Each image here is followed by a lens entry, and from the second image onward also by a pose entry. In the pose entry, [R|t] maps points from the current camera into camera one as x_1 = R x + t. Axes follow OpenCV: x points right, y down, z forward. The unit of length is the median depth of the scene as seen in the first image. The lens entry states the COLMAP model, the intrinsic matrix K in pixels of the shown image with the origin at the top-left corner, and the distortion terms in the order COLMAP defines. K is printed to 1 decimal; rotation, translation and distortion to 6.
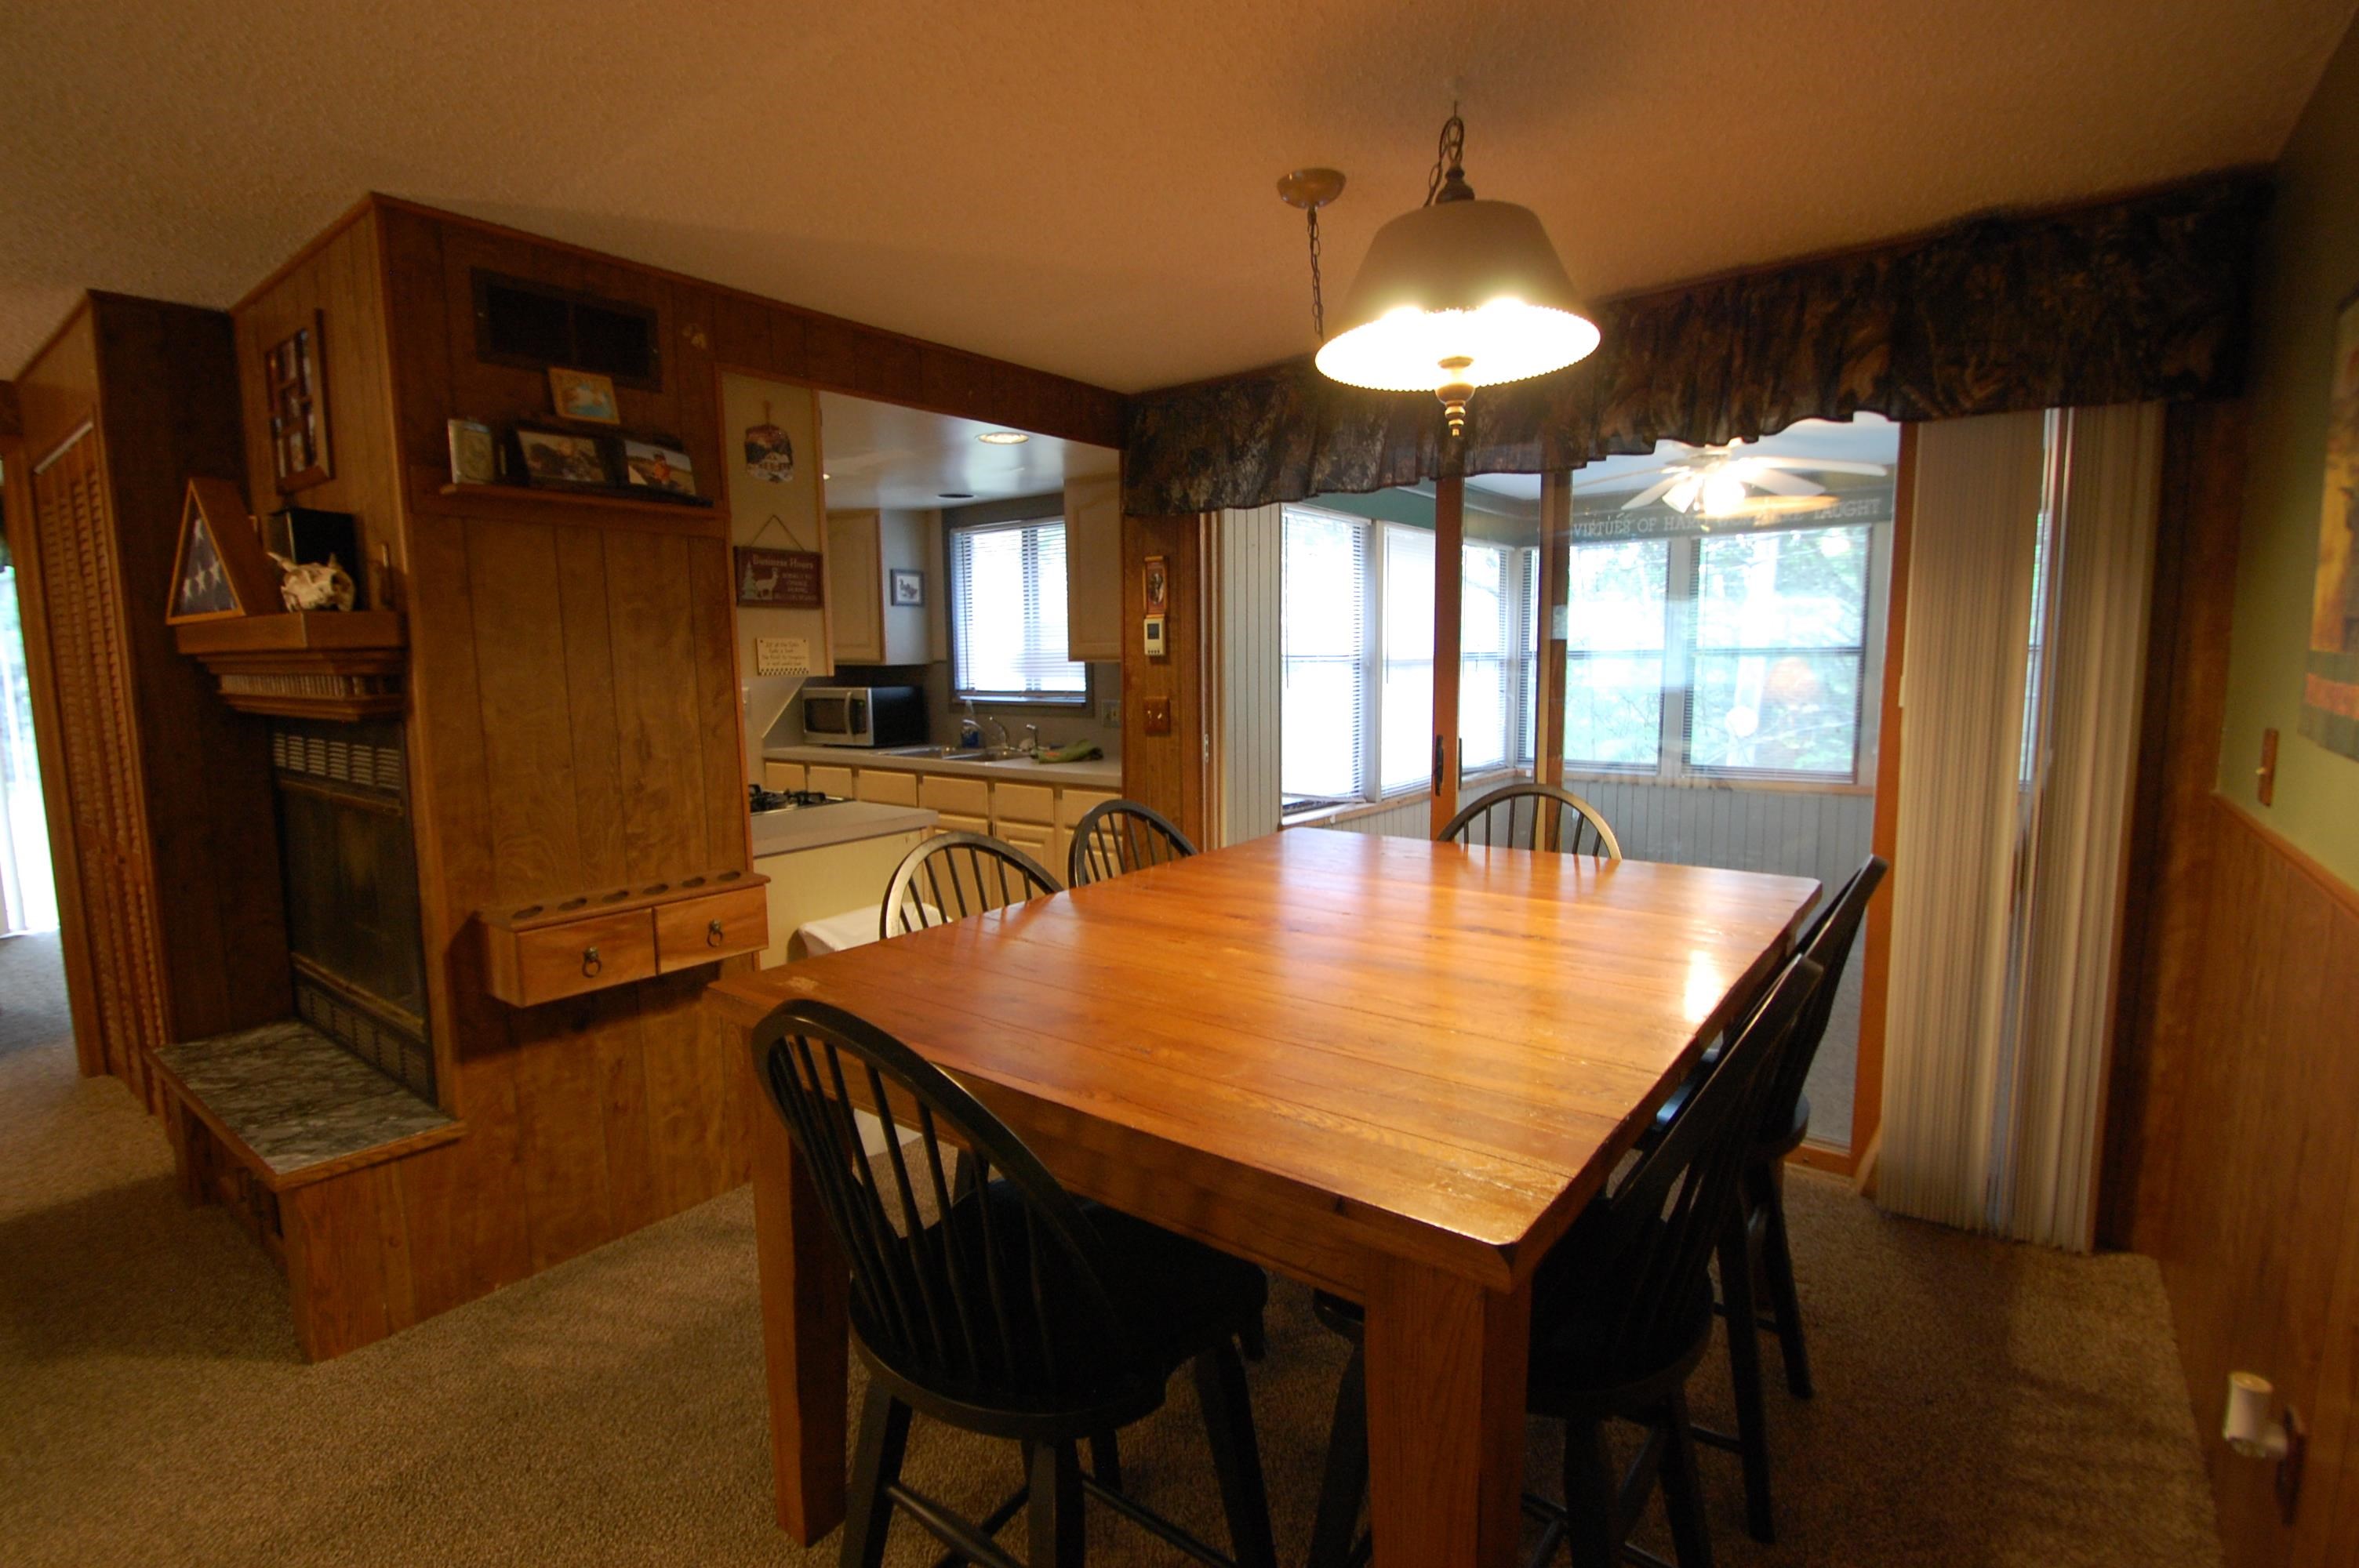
lens RADIAL K [[1087.3, 0, 1166.2], [0, 1087.3, 797.1], [0, 0, 1]] dist [-0.000567, -0.000068]
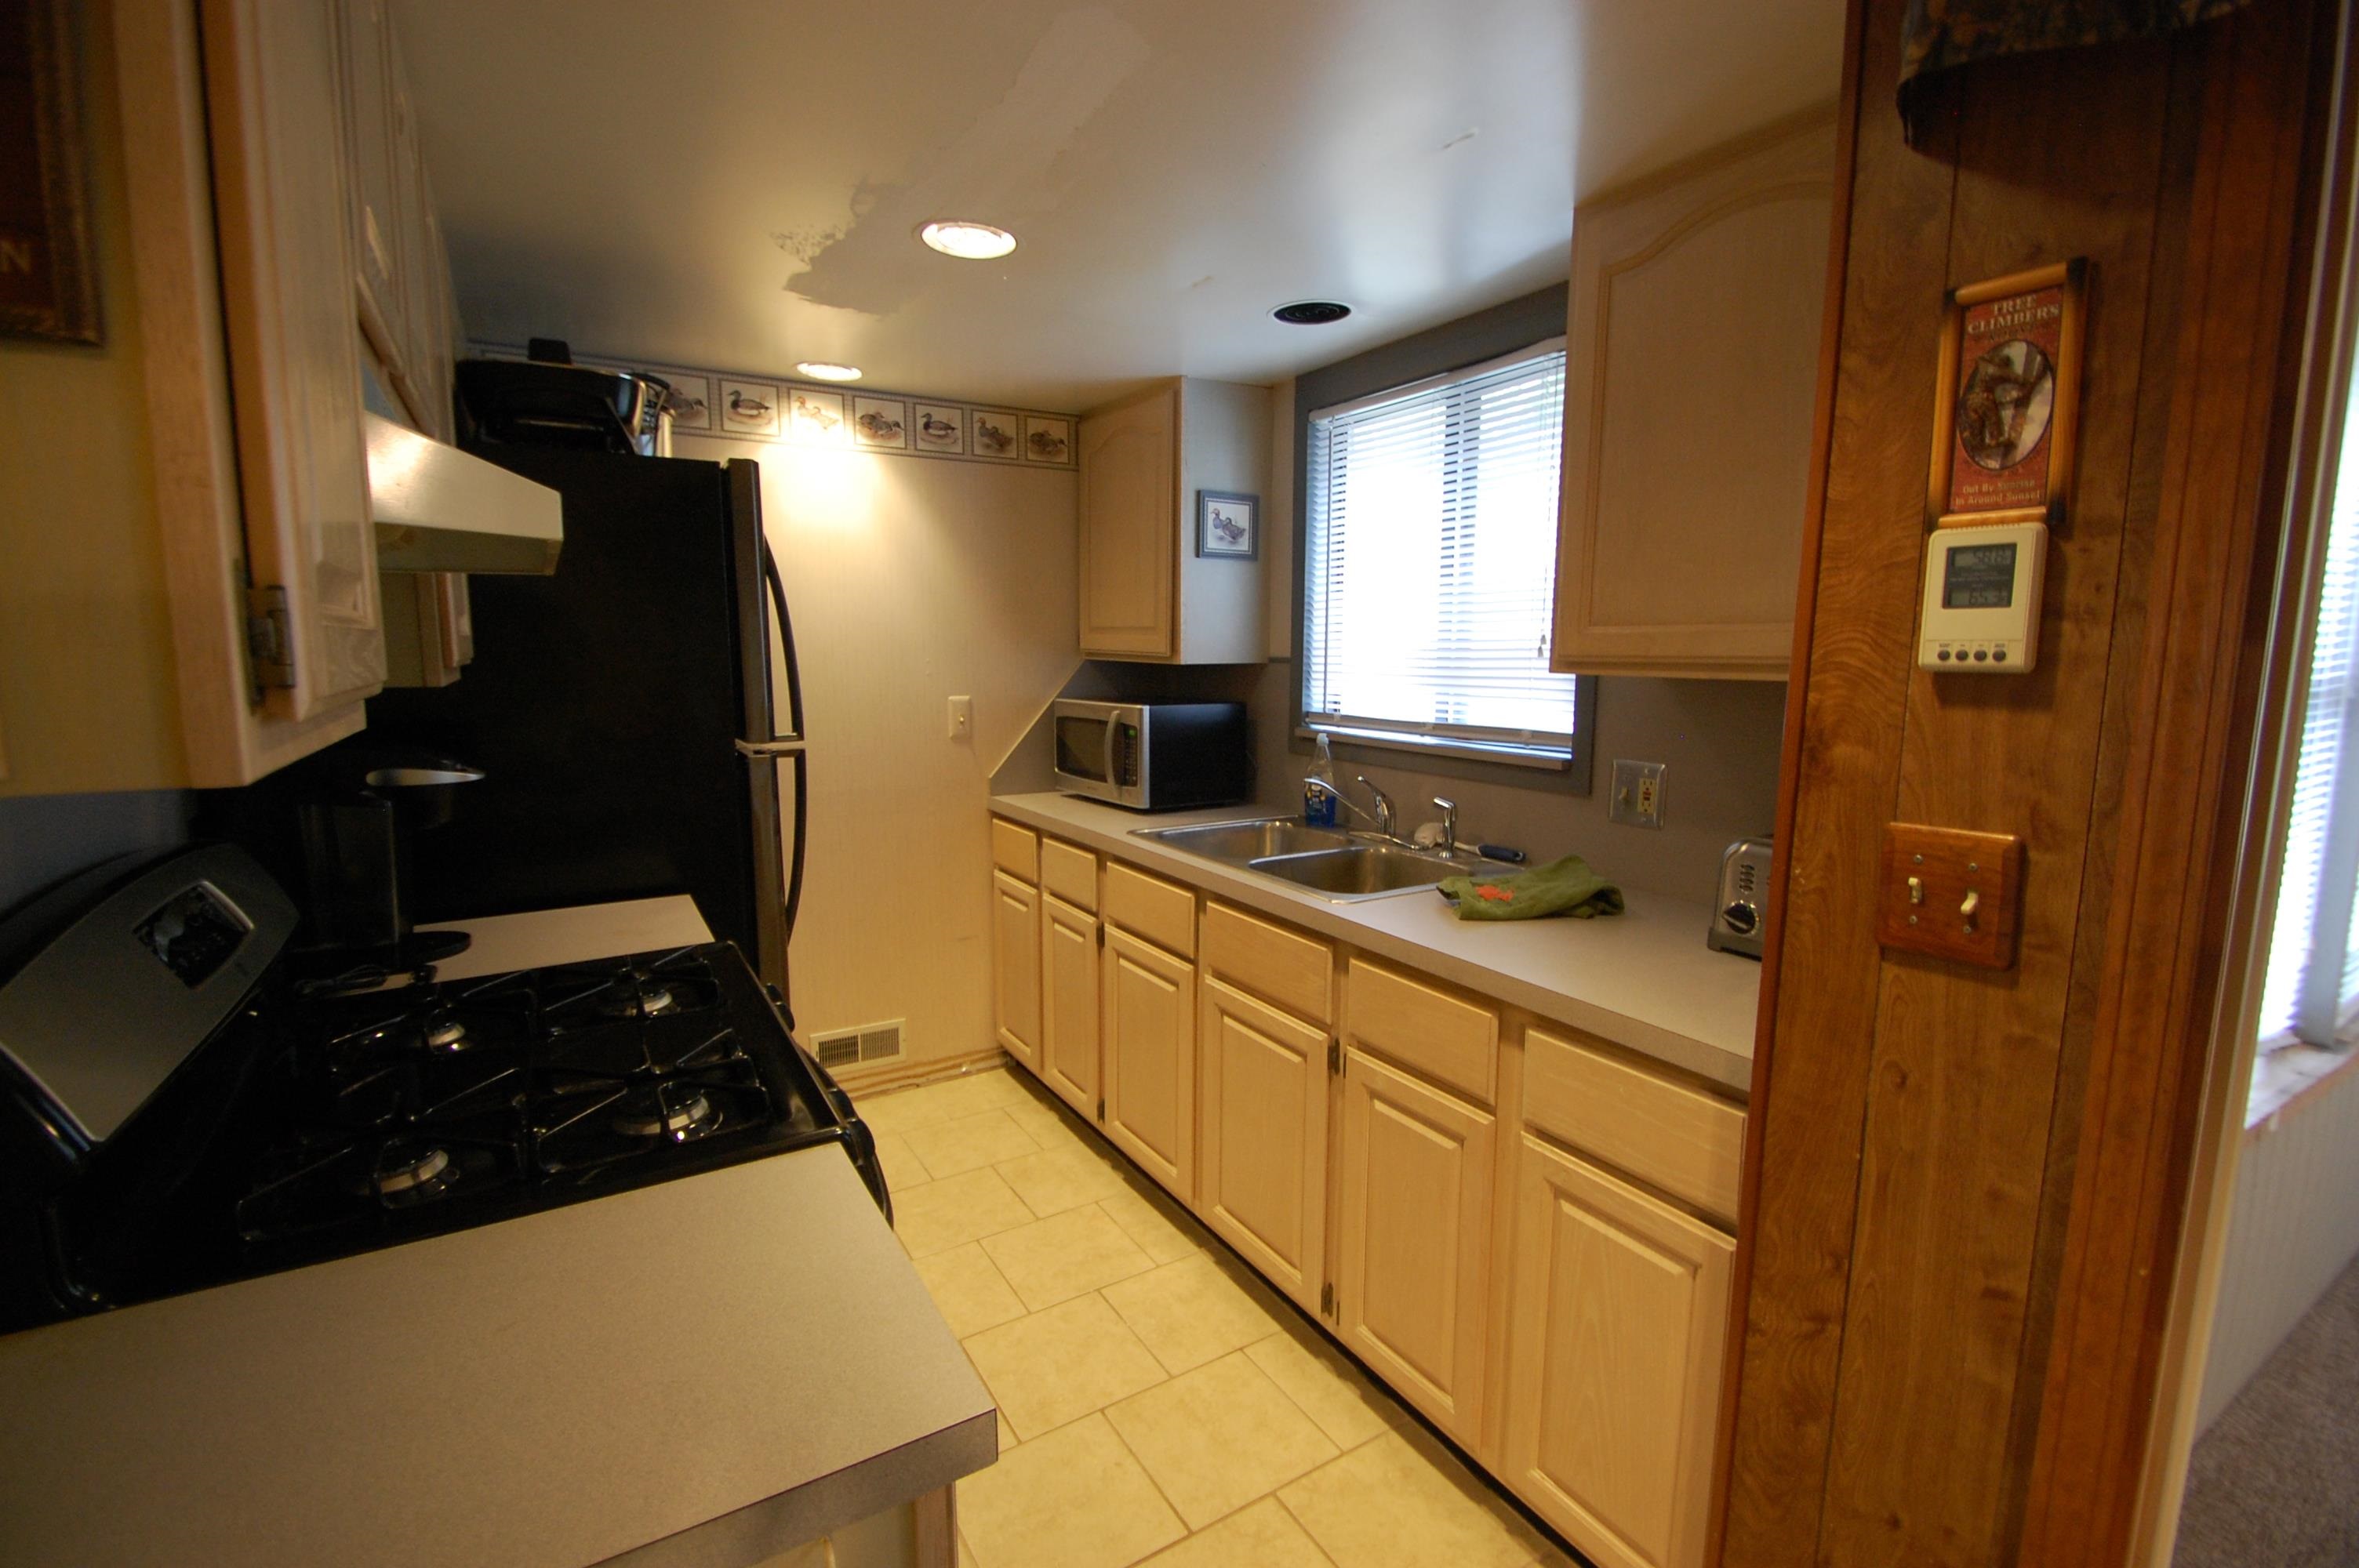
lens RADIAL K [[1025.4, 0, 1170.5], [0, 1025.4, 766.3], [0, 0, 1]] dist [-0.010079, -0.000813]
pose [[0.931142, 0.060315, -0.359633, -0.097003], [-0.064836, 0.997896, -0.000512, -0.094079], [0.358846, 0.023794, 0.933094, 0.697948]]
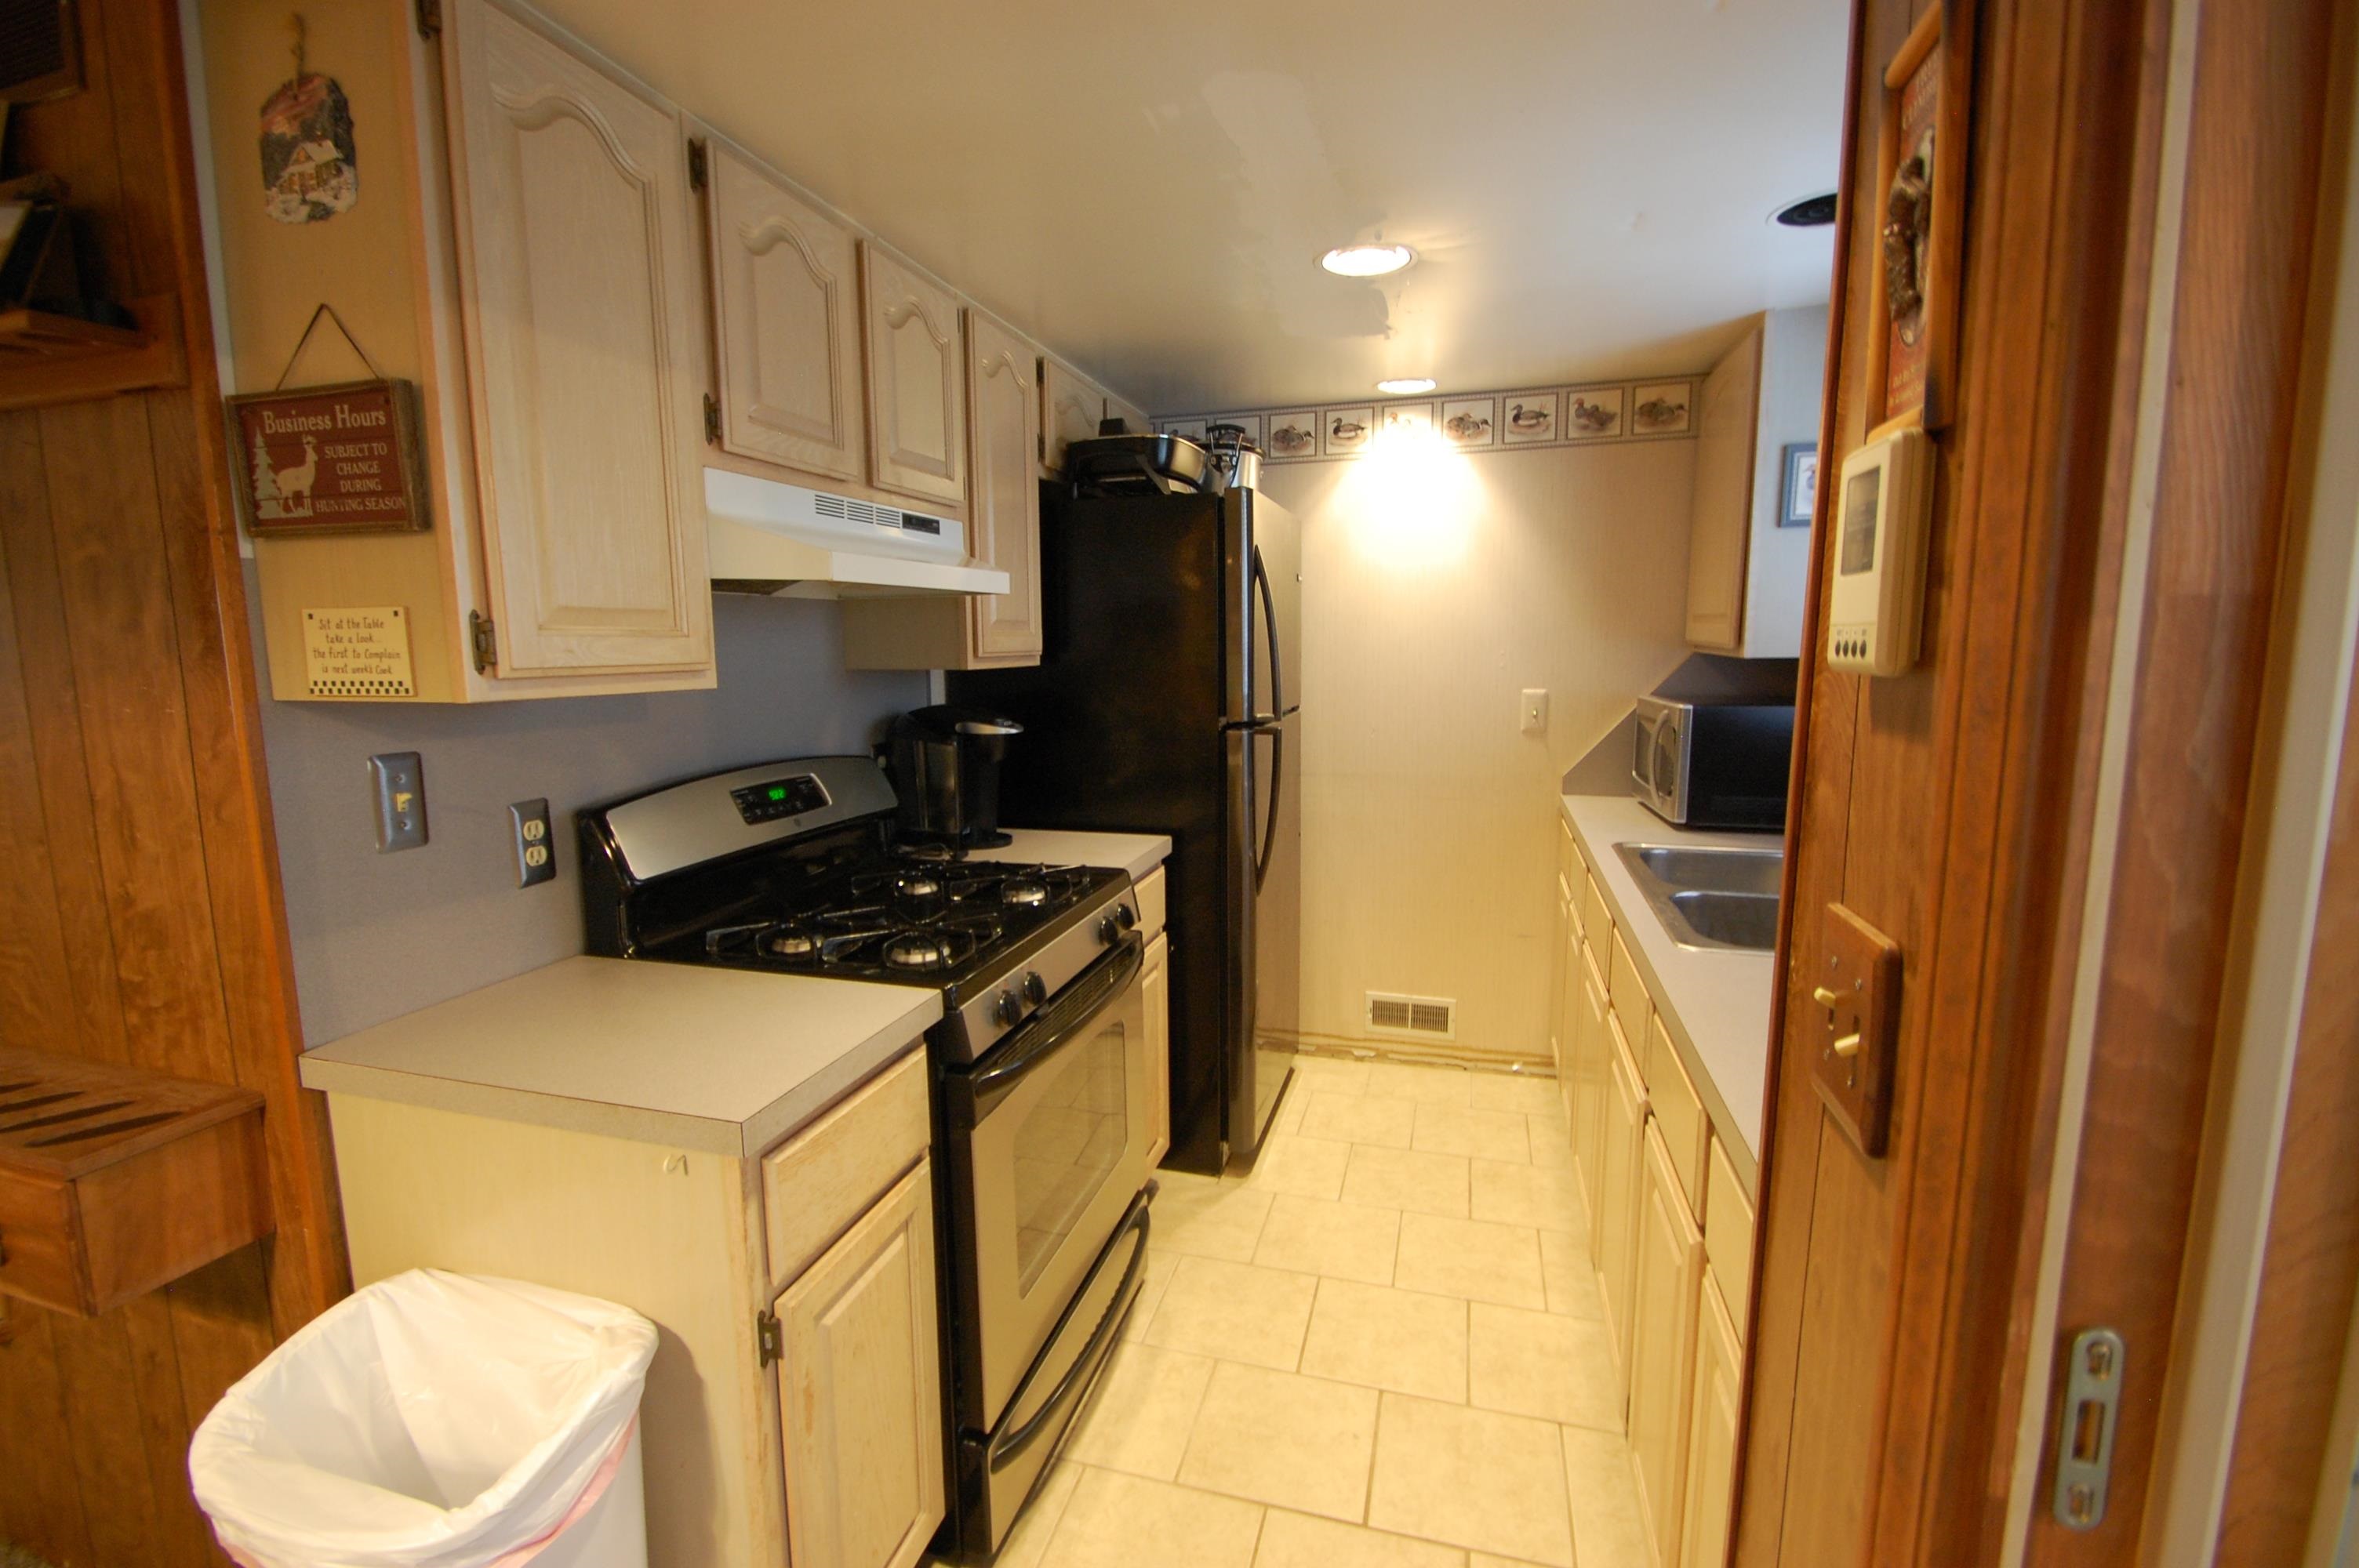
lens RADIAL K [[1025.4, 0, 1167.1], [0, 1025.4, 774.7], [0, 0, 1]] dist [-0.010079, -0.000813]
pose [[0.347157, 0.131080, -0.928601, 0.090200], [-0.119181, 0.988322, 0.094954, -0.114493], [0.930203, 0.077708, 0.358725, 0.841841]]
